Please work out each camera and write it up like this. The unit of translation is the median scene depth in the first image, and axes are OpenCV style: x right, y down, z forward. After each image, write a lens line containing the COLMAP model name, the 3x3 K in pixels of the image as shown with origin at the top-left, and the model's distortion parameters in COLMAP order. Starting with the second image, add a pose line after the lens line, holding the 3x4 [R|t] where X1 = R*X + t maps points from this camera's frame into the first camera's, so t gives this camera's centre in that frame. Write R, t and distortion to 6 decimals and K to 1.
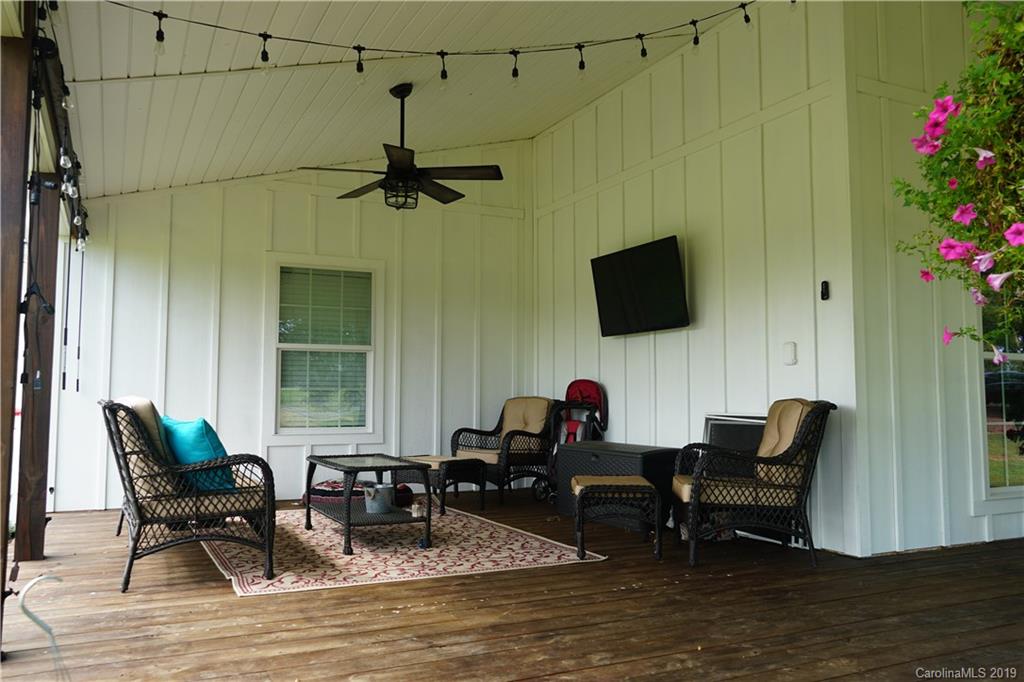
lens RADIAL K [[813.8, 0, 511.1], [0, 813.8, 342.1], [0, 0, 1]] dist [-0.013466, -0.000363]
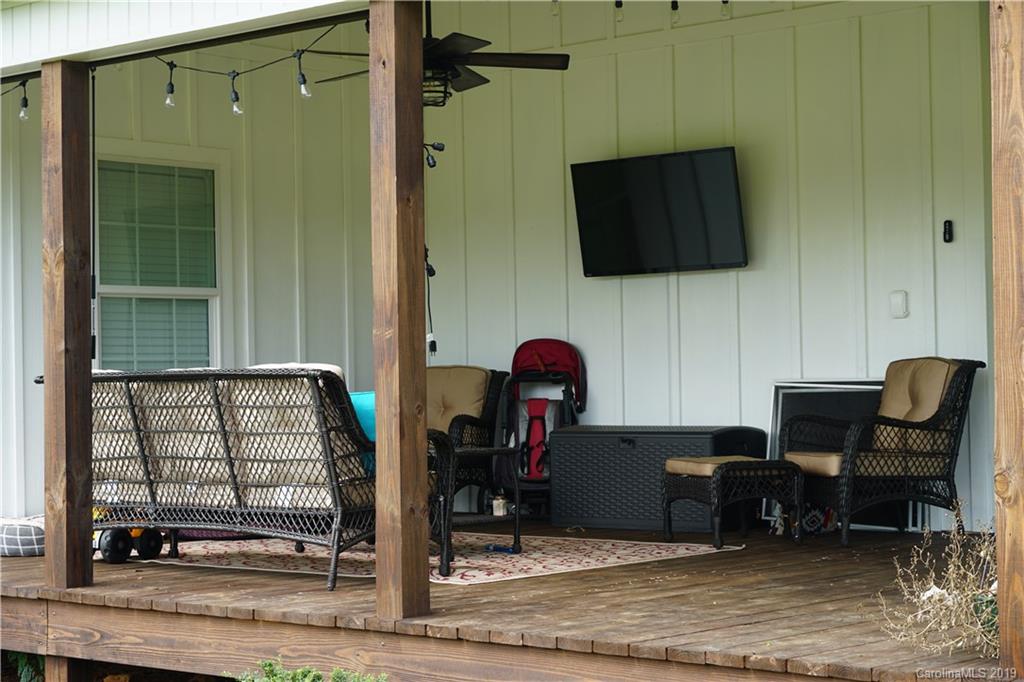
lens RADIAL K [[2043.8, 0, 512.0], [0, 2043.8, 341.2], [0, 0, 1]] dist [0.107967, 0.000000]
pose [[0.920642, -0.010790, 0.390259, -0.844165], [-0.007478, 0.998947, 0.045260, -0.040416], [-0.390337, -0.044587, 0.919592, -0.780474]]
